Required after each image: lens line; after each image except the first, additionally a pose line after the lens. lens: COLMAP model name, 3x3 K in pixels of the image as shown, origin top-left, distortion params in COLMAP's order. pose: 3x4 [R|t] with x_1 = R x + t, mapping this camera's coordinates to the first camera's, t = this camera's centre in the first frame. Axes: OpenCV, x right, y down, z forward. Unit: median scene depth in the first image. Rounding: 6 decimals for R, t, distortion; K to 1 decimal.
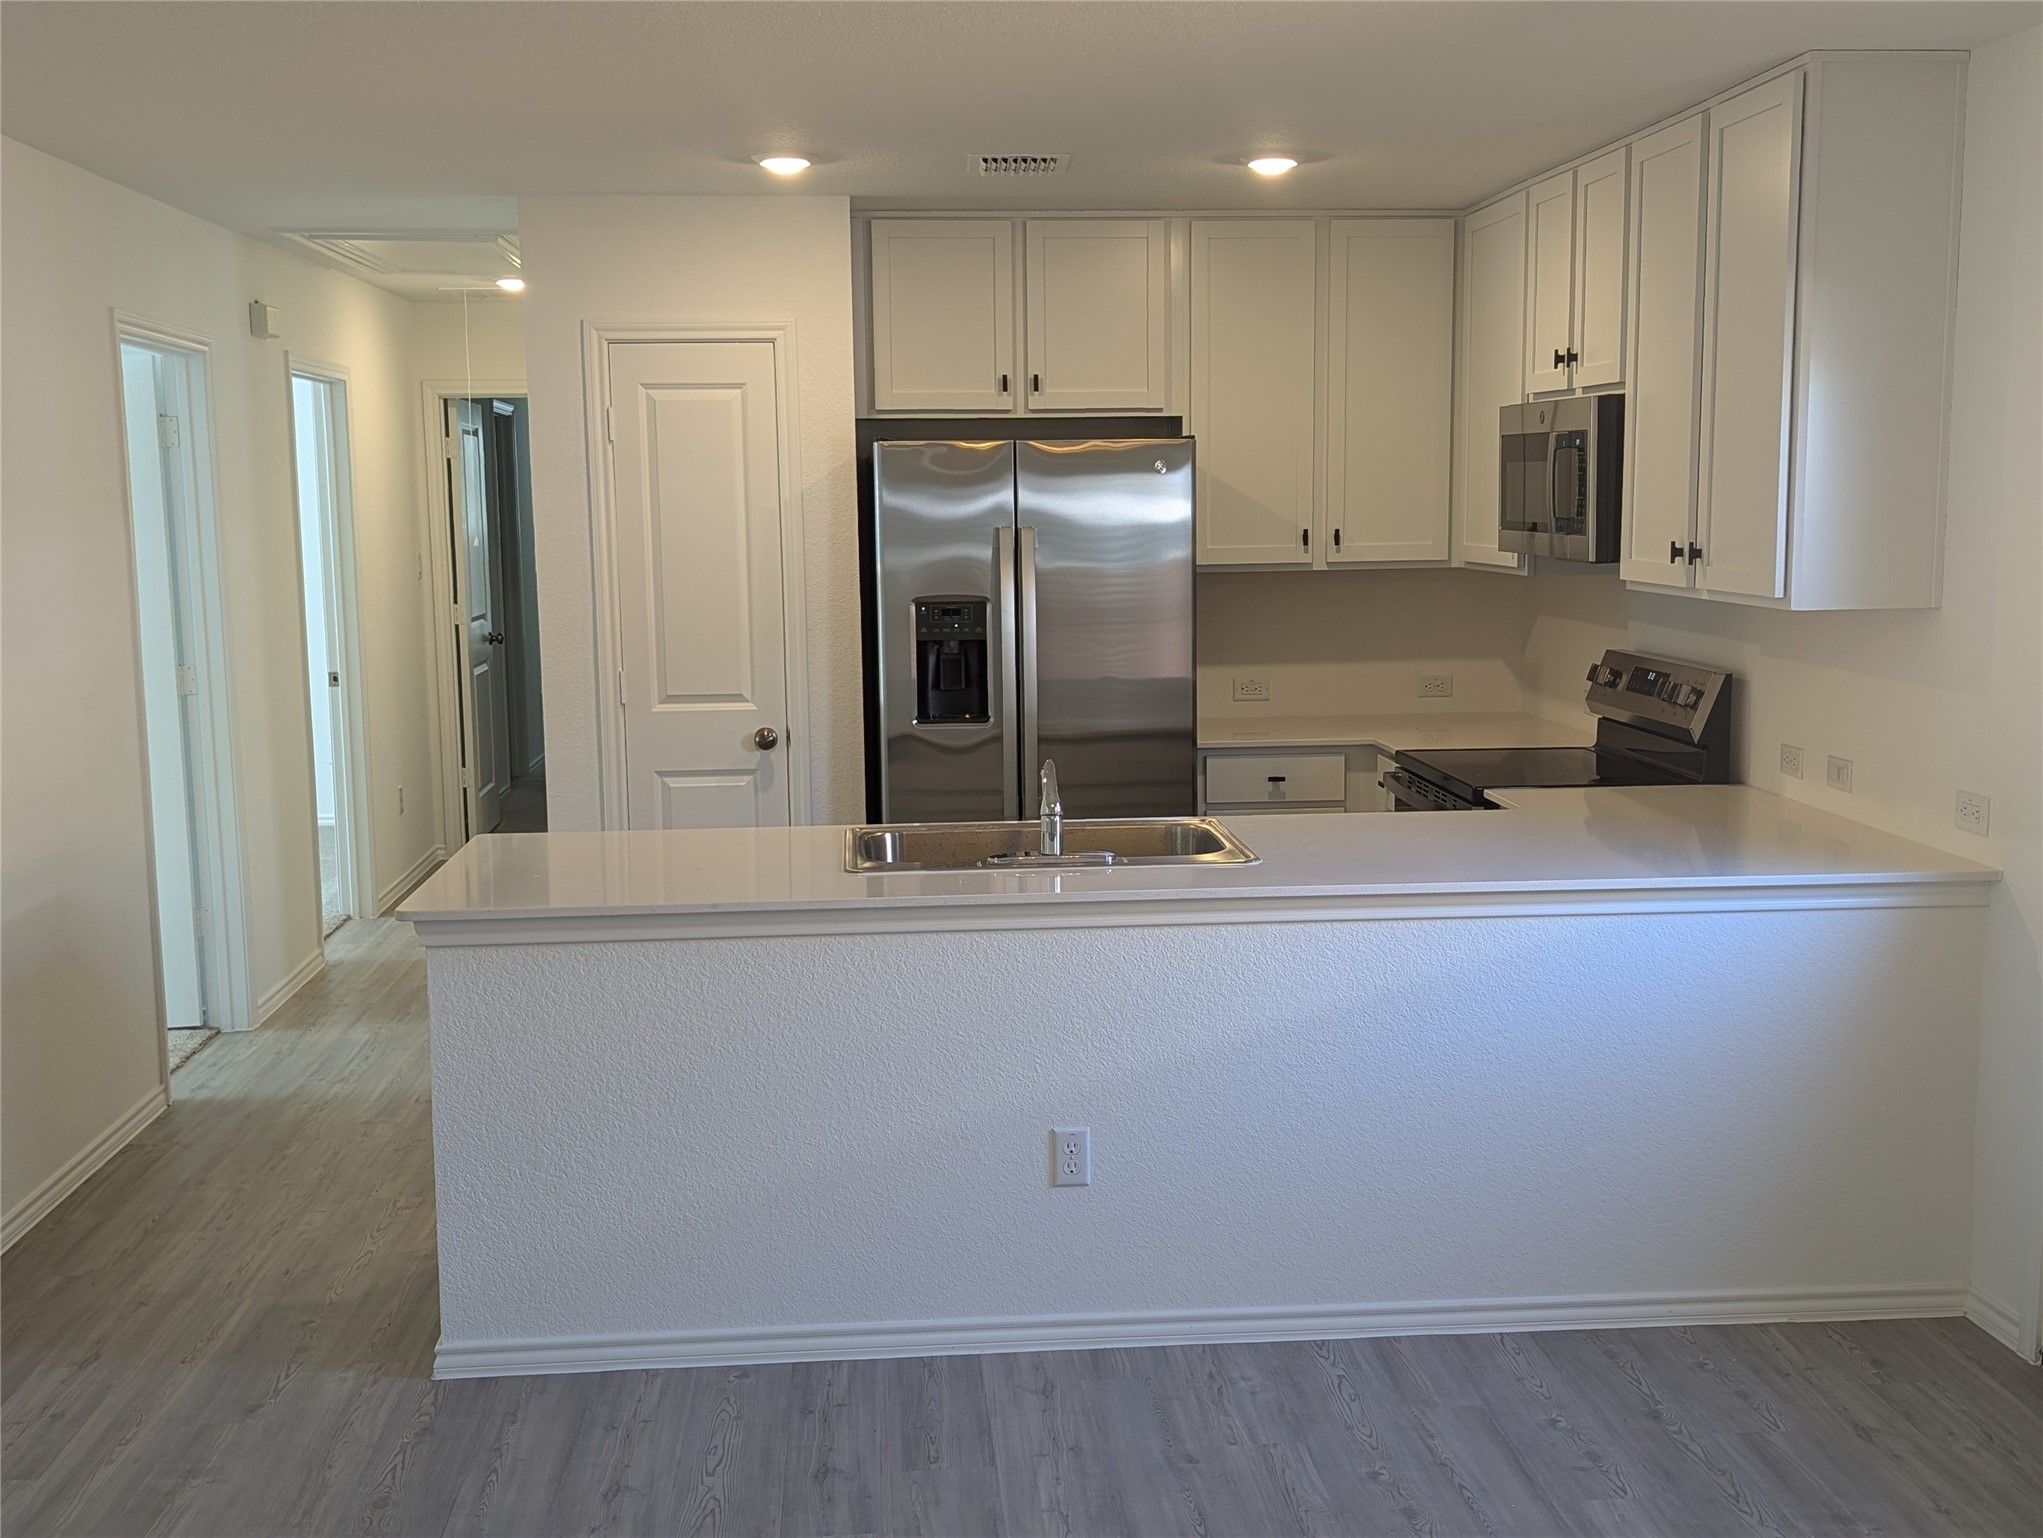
lens RADIAL K [[2144.1, 0, 1021.5], [0, 2144.1, 769.0], [0, 0, 1]] dist [0.046232, -0.000084]
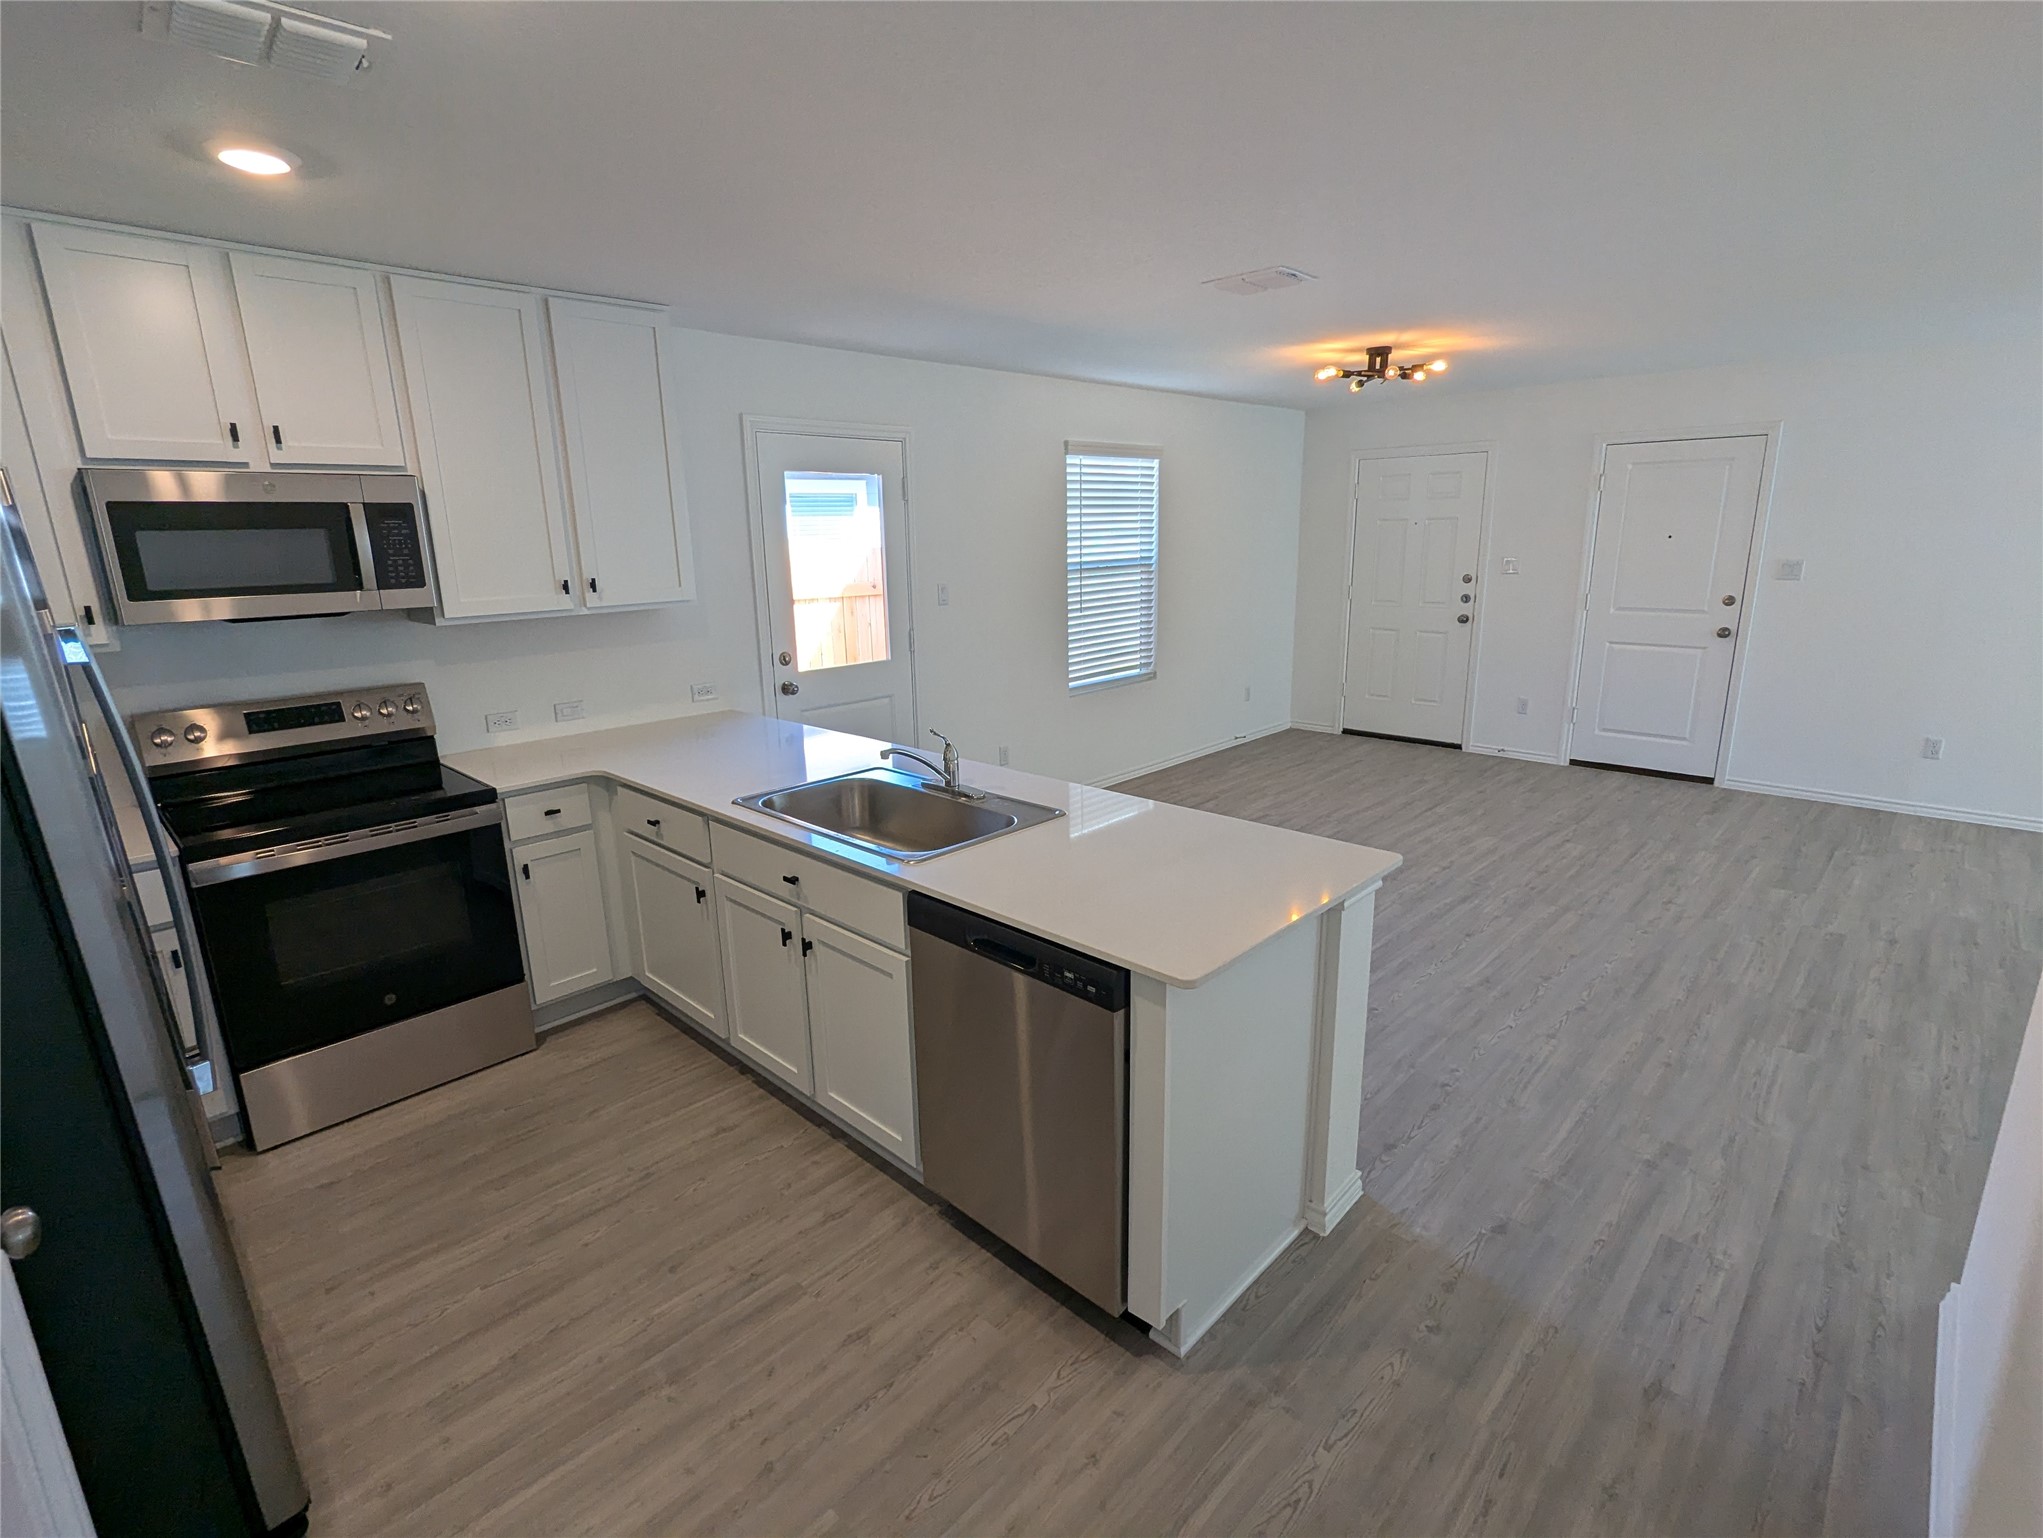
lens RADIAL K [[977.6, 0, 1021.5], [0, 977.6, 769.0], [0, 0, 1]] dist [-0.000402, 0.000281]
pose [[-0.663940, -0.156057, 0.731321, -0.365779], [0.127695, 0.939956, 0.316508, -0.128456], [-0.736803, 0.303528, -0.604146, 0.984436]]
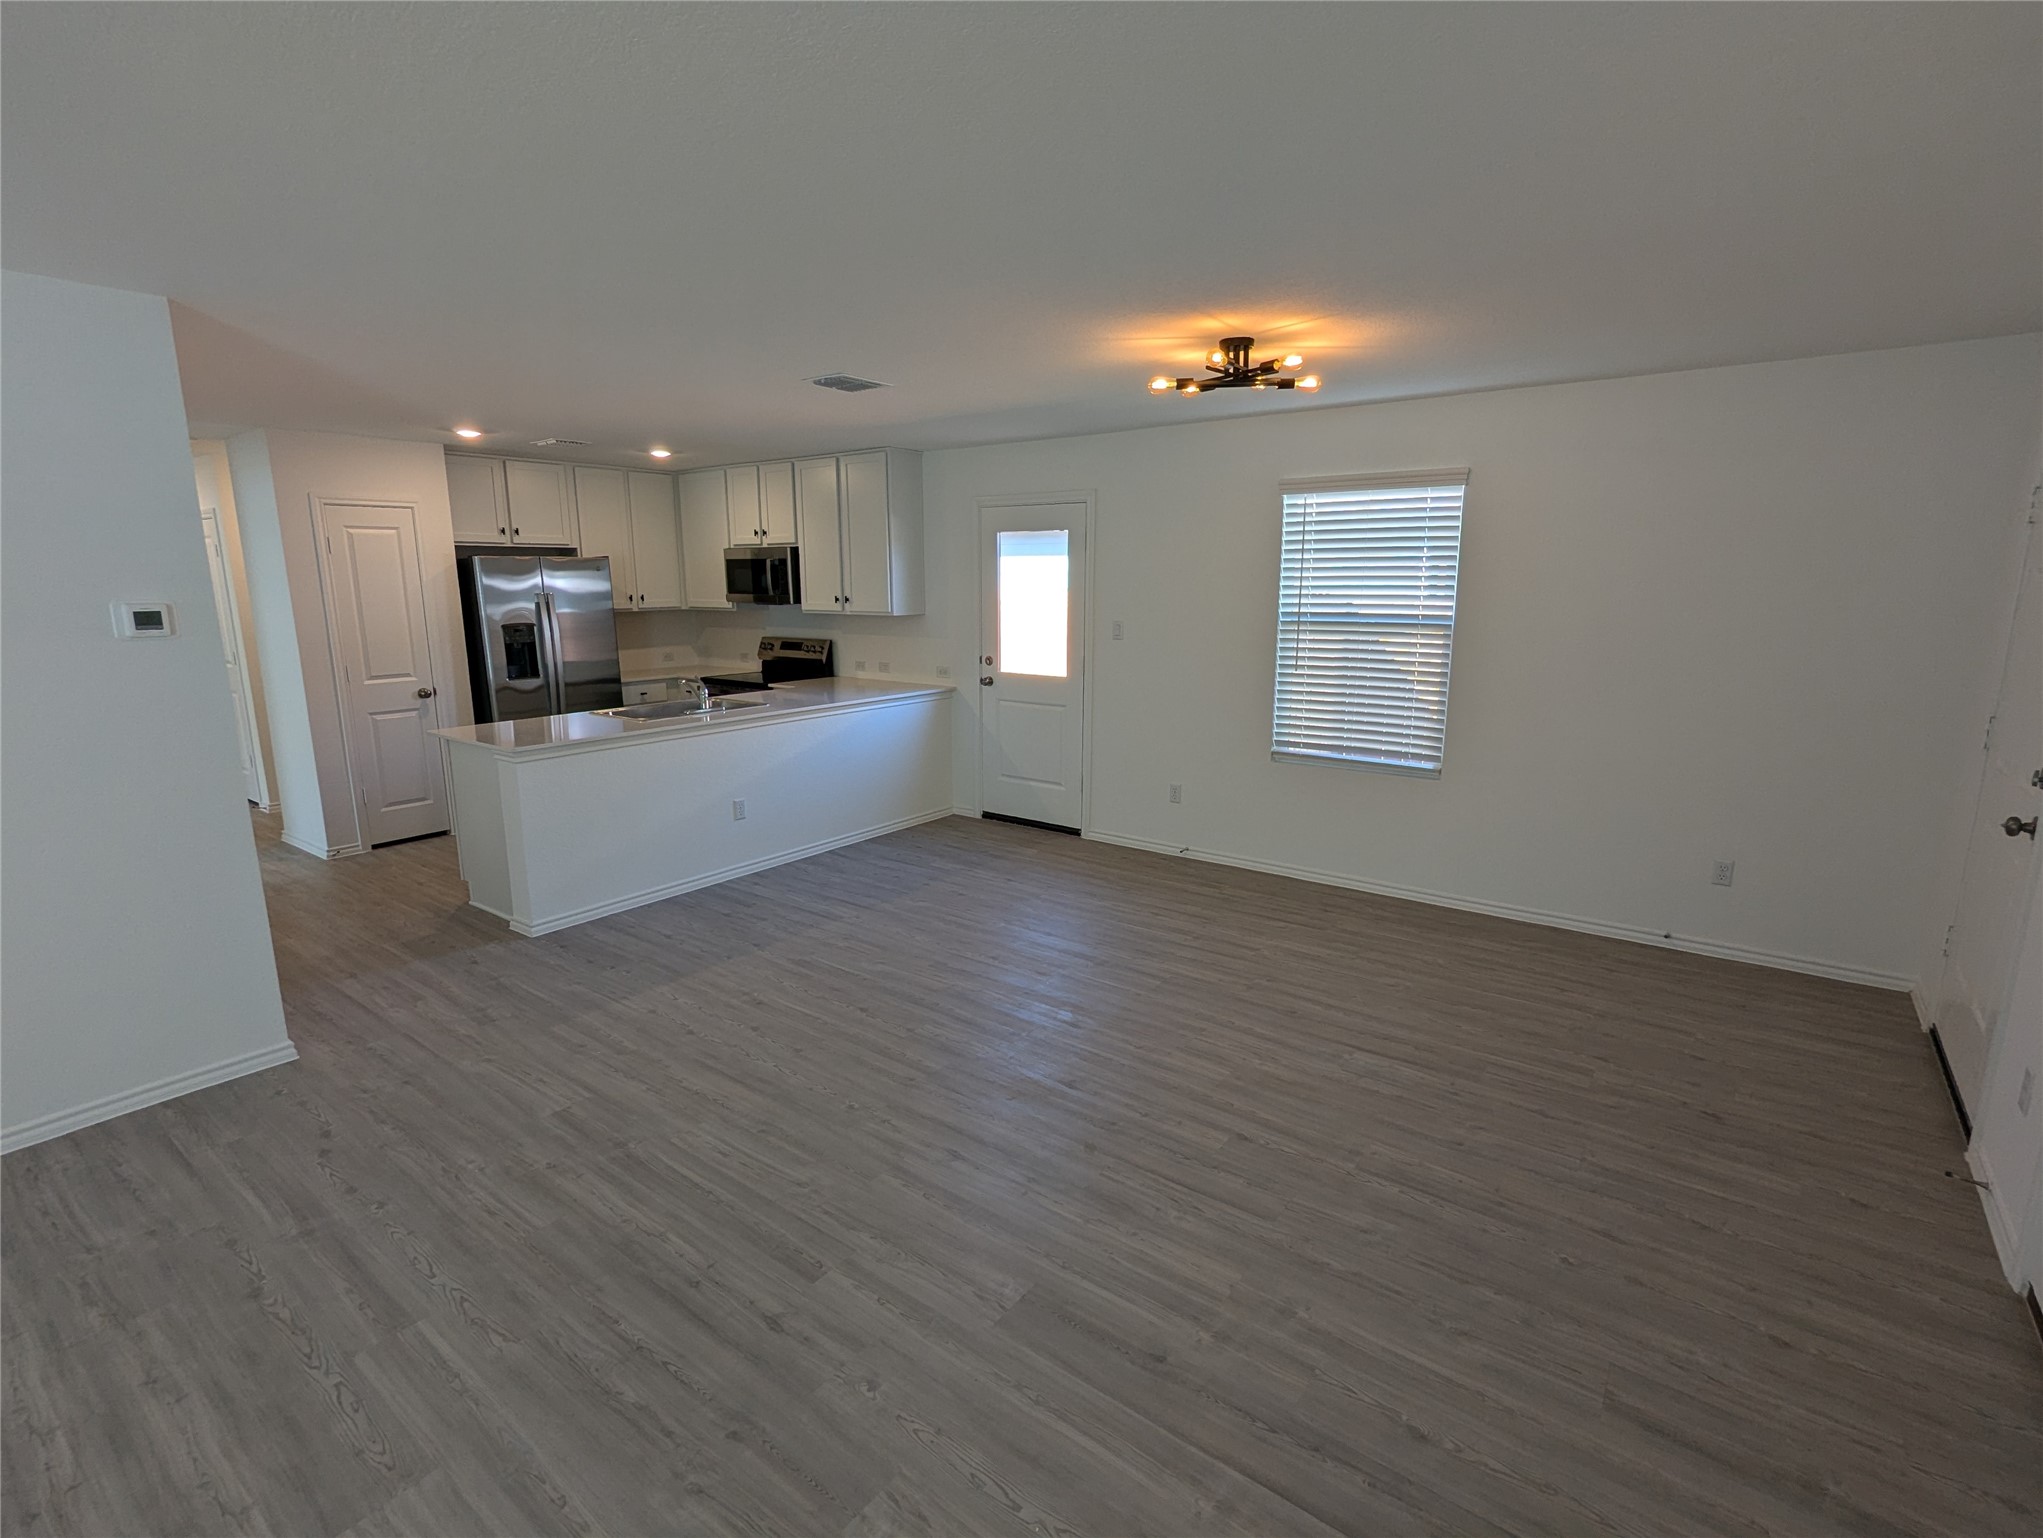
lens RADIAL K [[974.9, 0, 1019.3], [0, 974.9, 779.1], [0, 0, 1]] dist [-0.003015, -0.000409]
pose [[0.665743, -0.143817, 0.732190, -0.471753], [0.094287, 0.989599, 0.108647, 0.022648], [-0.740200, -0.003295, 0.672379, -0.113465]]
